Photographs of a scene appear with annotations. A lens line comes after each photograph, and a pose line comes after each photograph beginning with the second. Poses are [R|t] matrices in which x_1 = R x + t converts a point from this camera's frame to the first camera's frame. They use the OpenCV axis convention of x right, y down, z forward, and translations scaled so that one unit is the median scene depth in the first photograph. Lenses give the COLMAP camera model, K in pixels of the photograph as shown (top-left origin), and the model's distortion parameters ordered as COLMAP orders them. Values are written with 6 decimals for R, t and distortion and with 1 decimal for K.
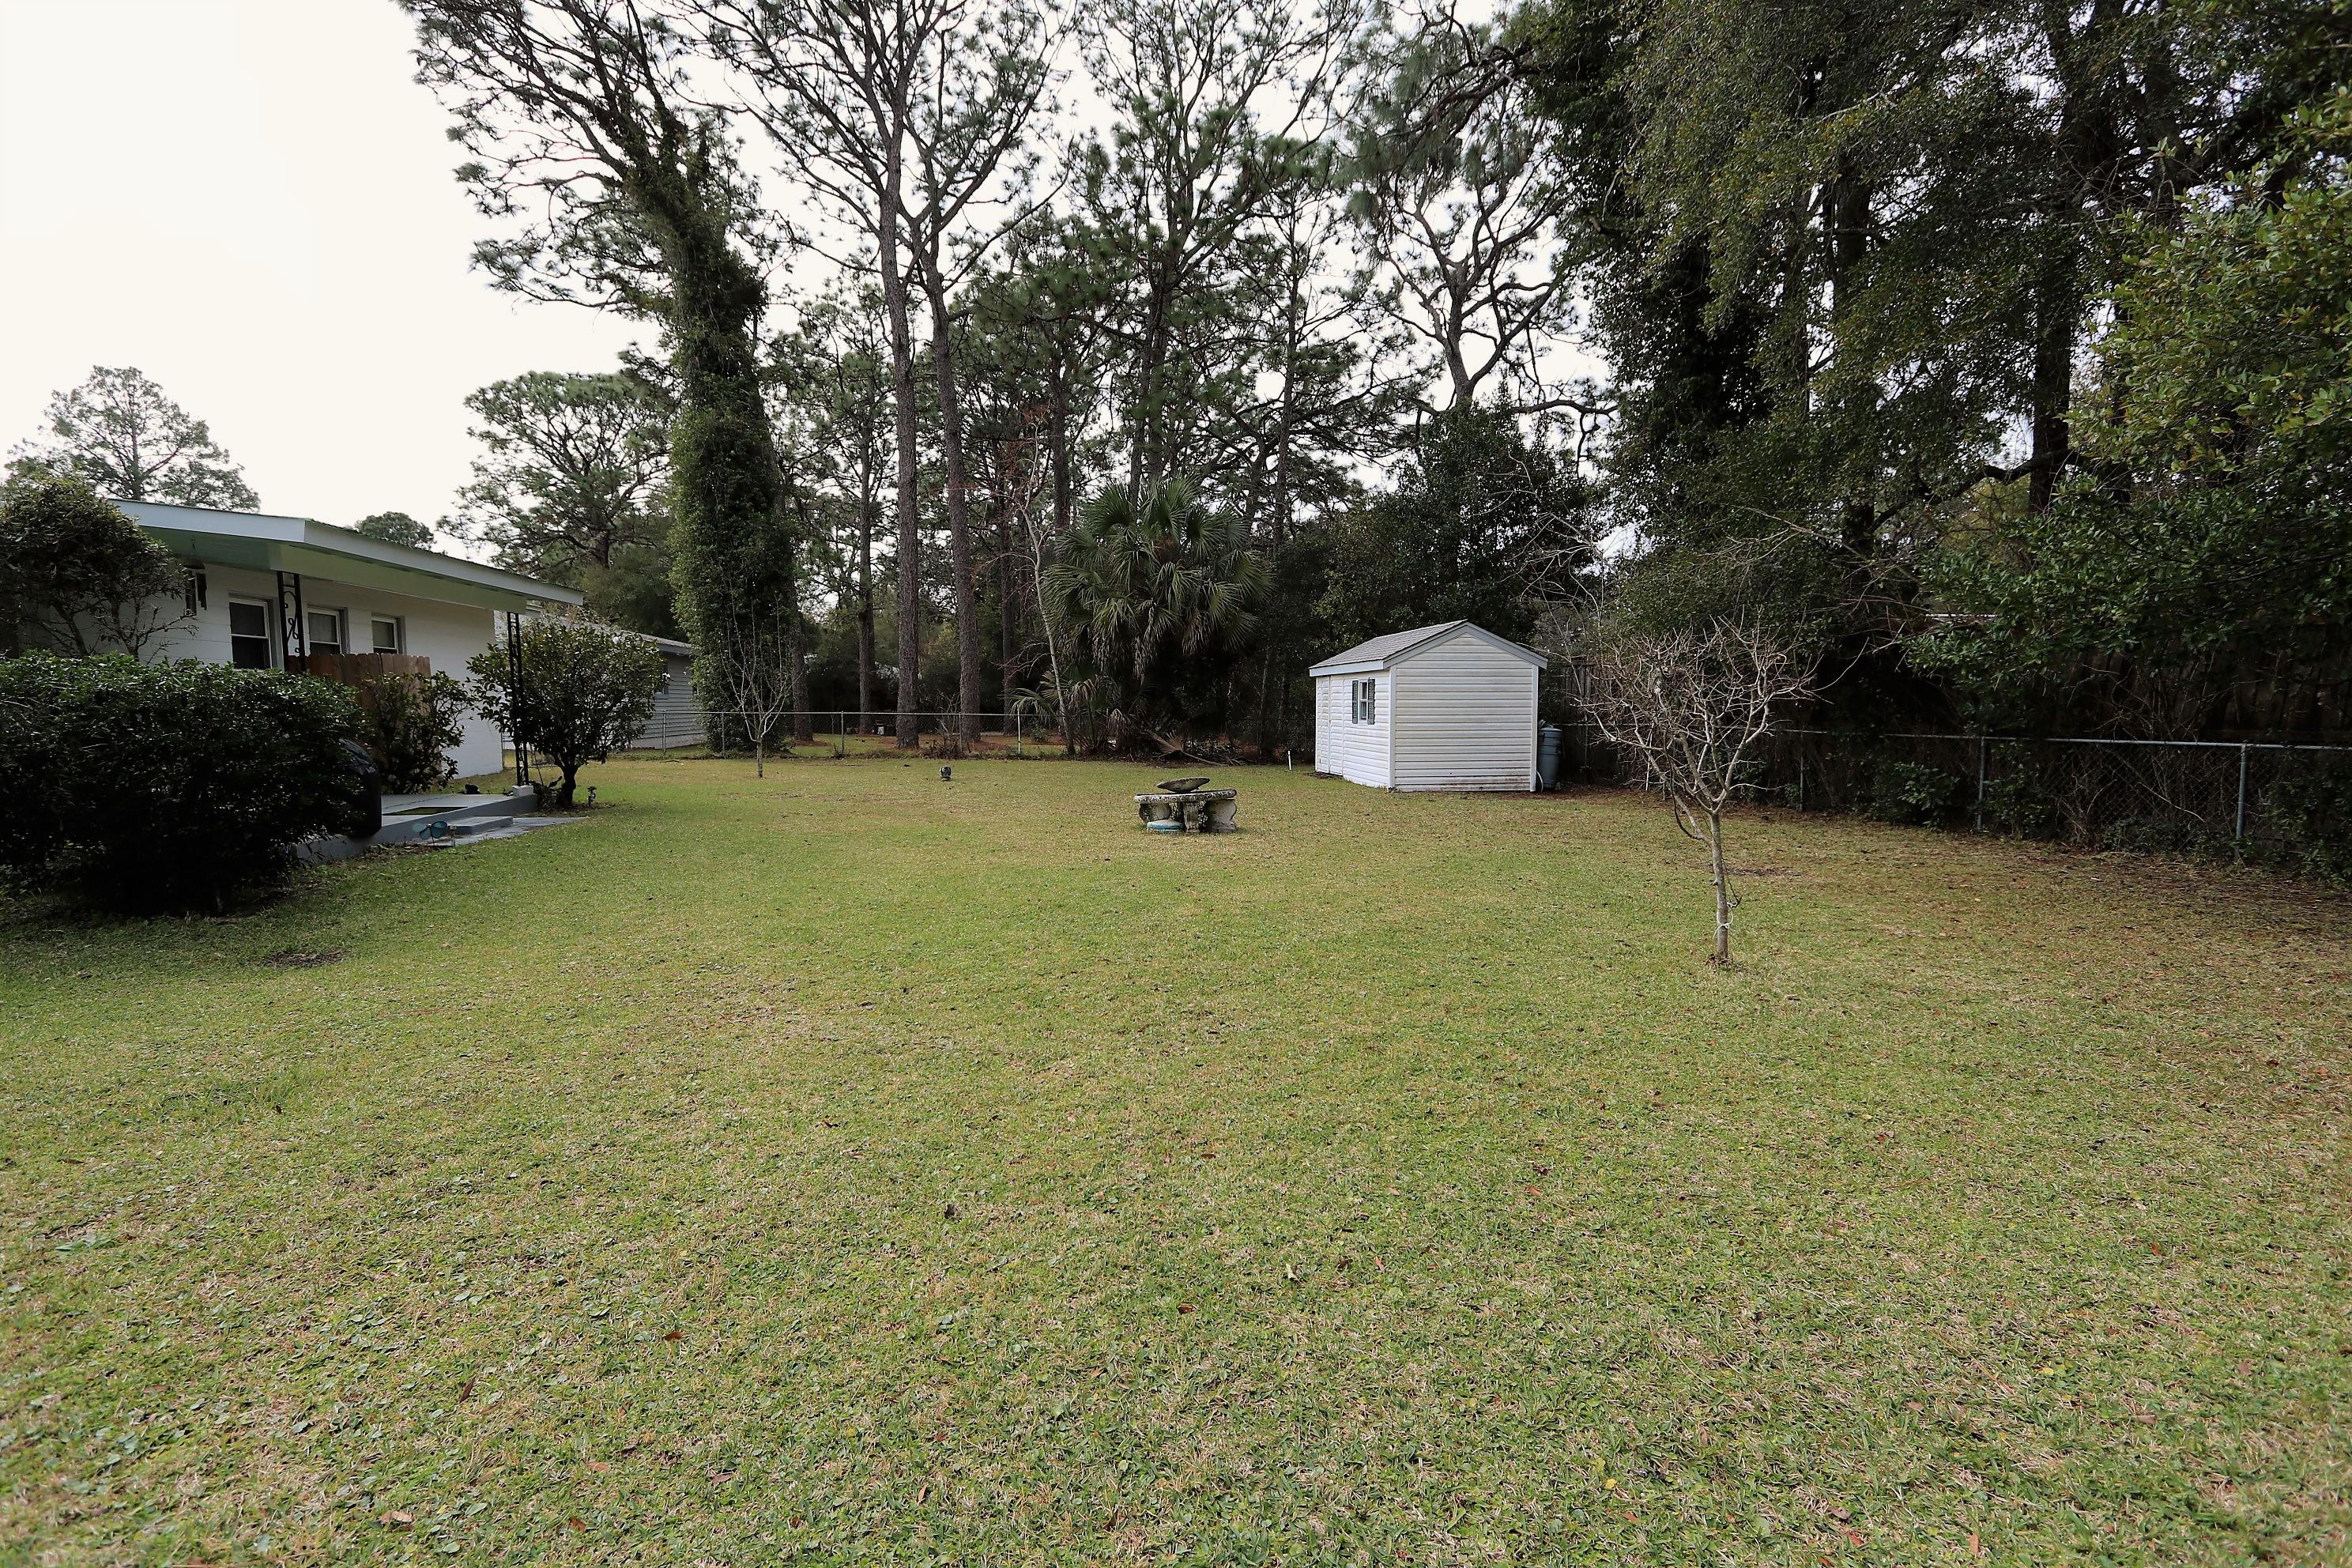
lens RADIAL K [[1094.4, 0, 1165.8], [0, 1094.4, 790.7], [0, 0, 1]] dist [-0.012982, 0.001873]
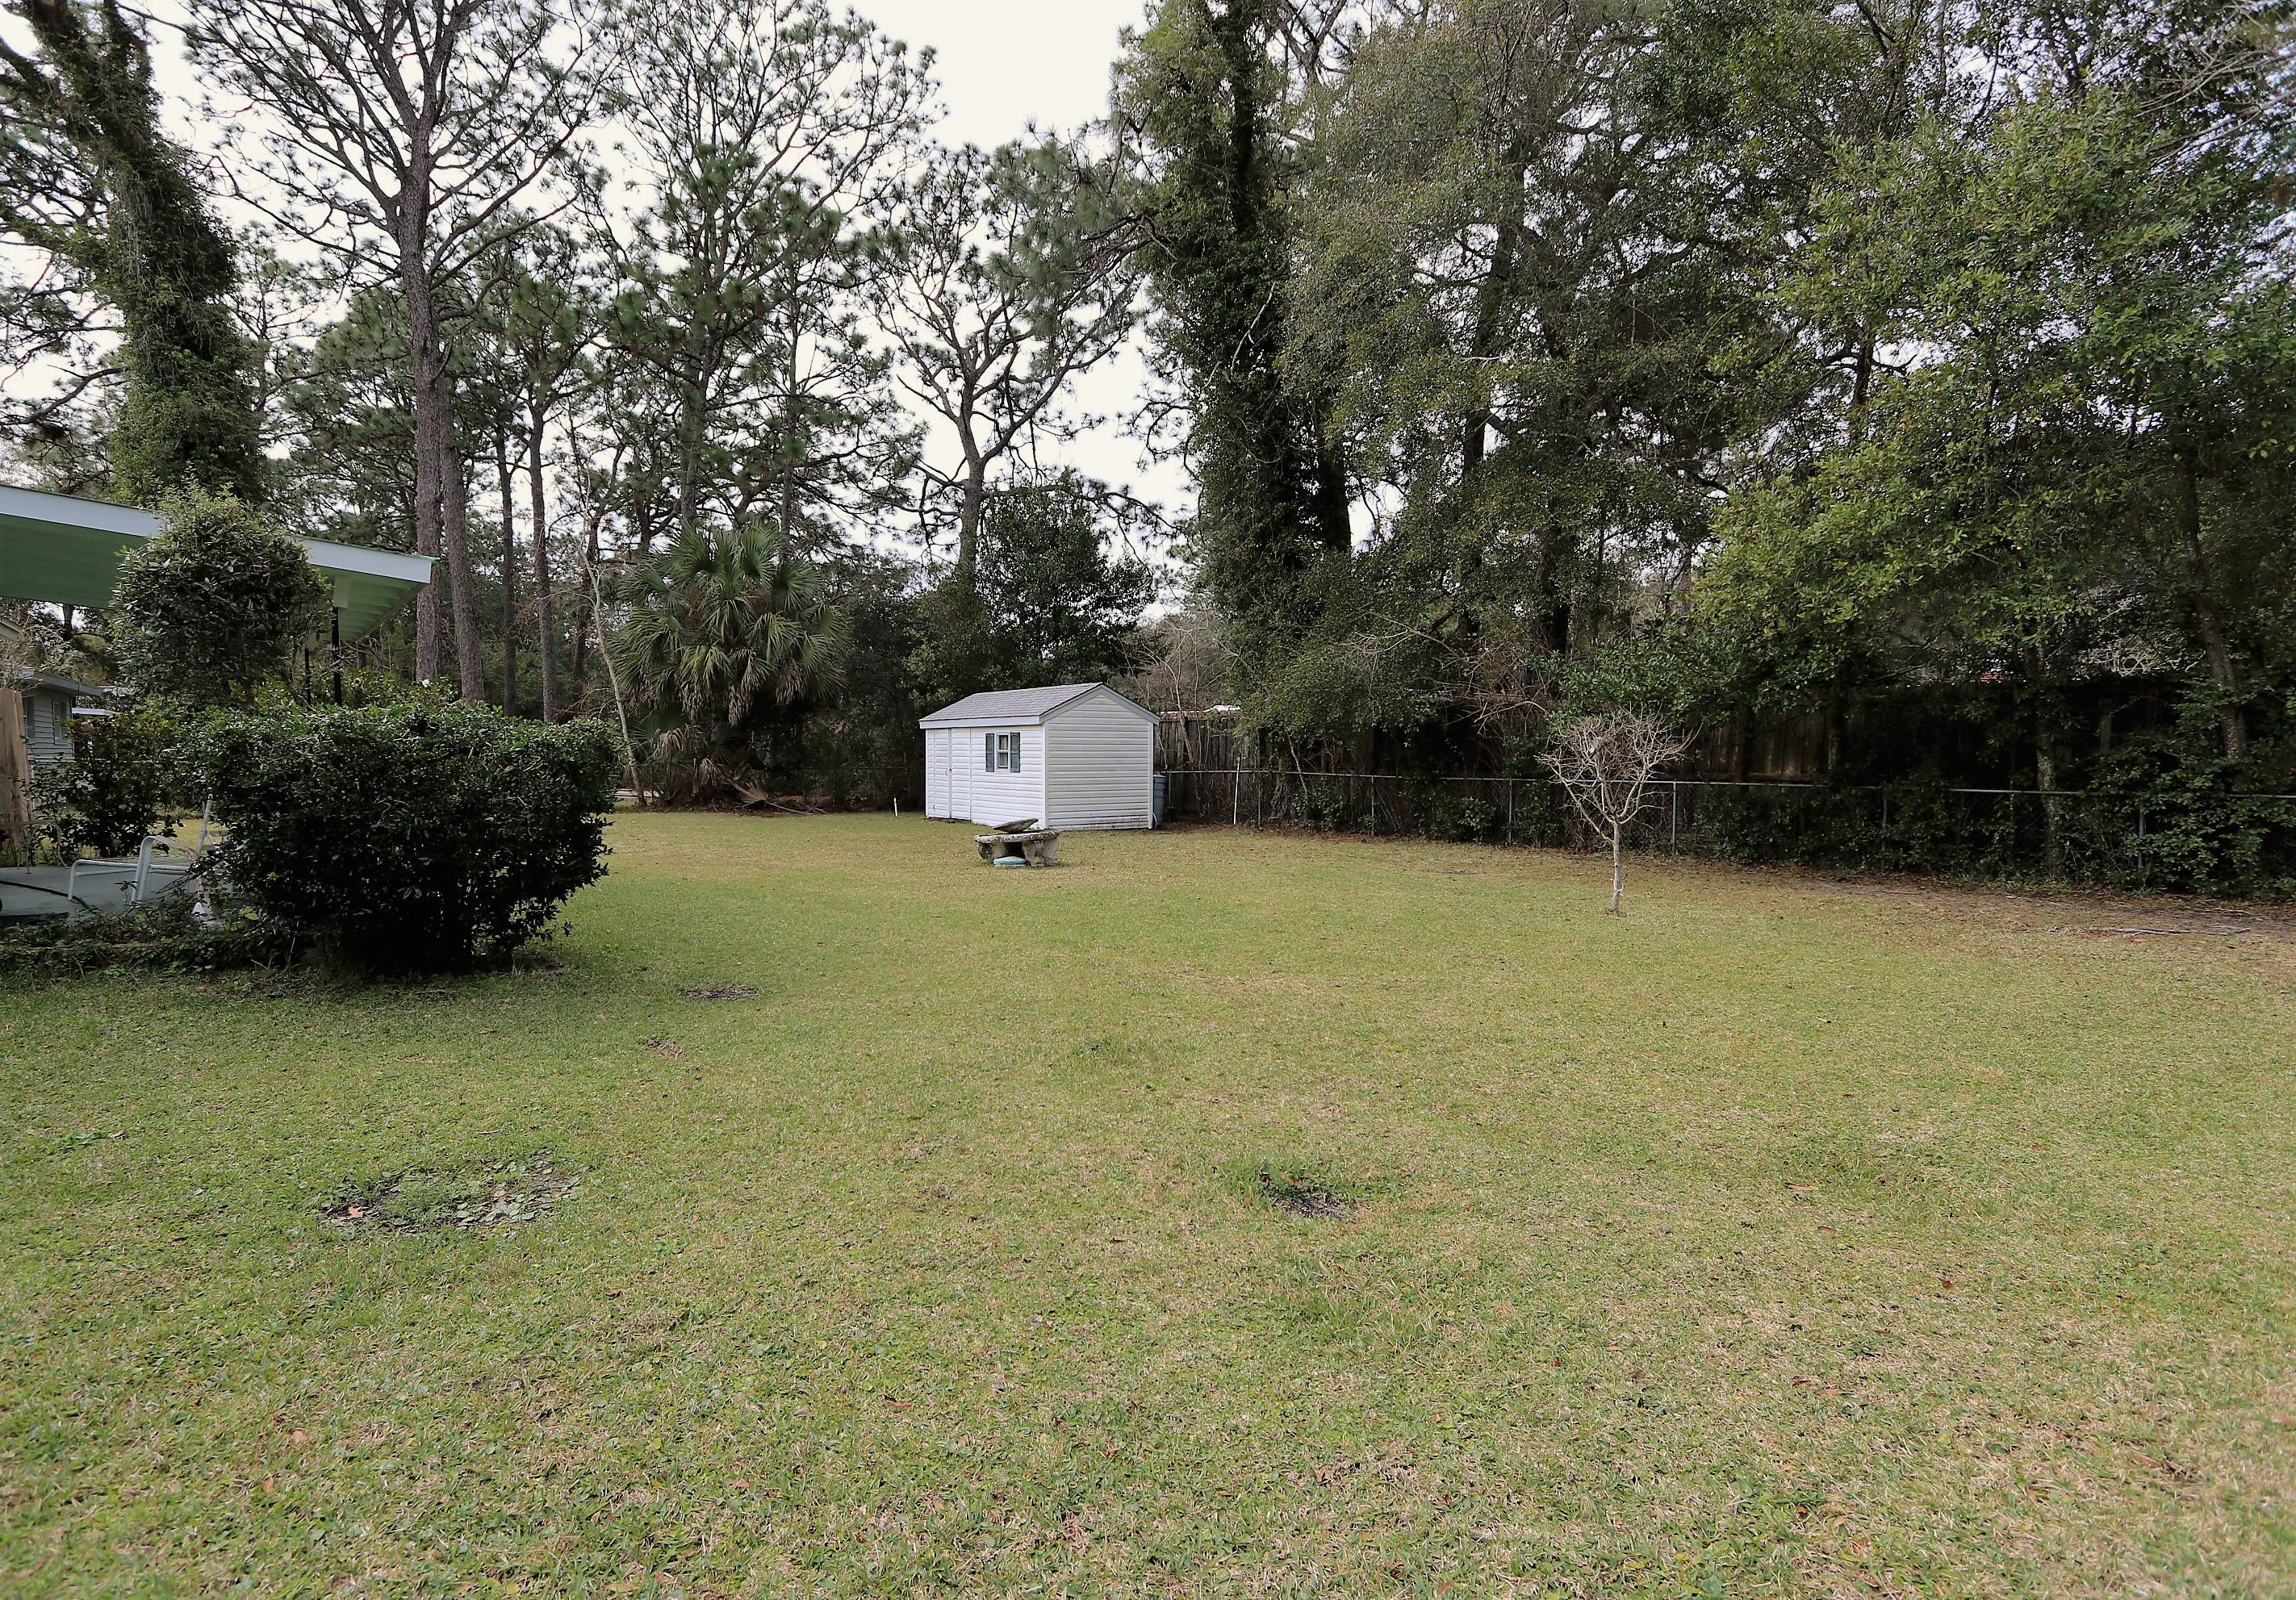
lens RADIAL K [[1058.7, 0, 1148.0], [0, 1058.7, 800.0], [0, 0, 1]] dist [-0.000789, -0.000648]
pose [[0.893205, -0.017226, 0.449319, -0.138034], [0.033124, 0.999072, -0.027546, 0.000958], [-0.448428, 0.039488, 0.892946, -0.019095]]
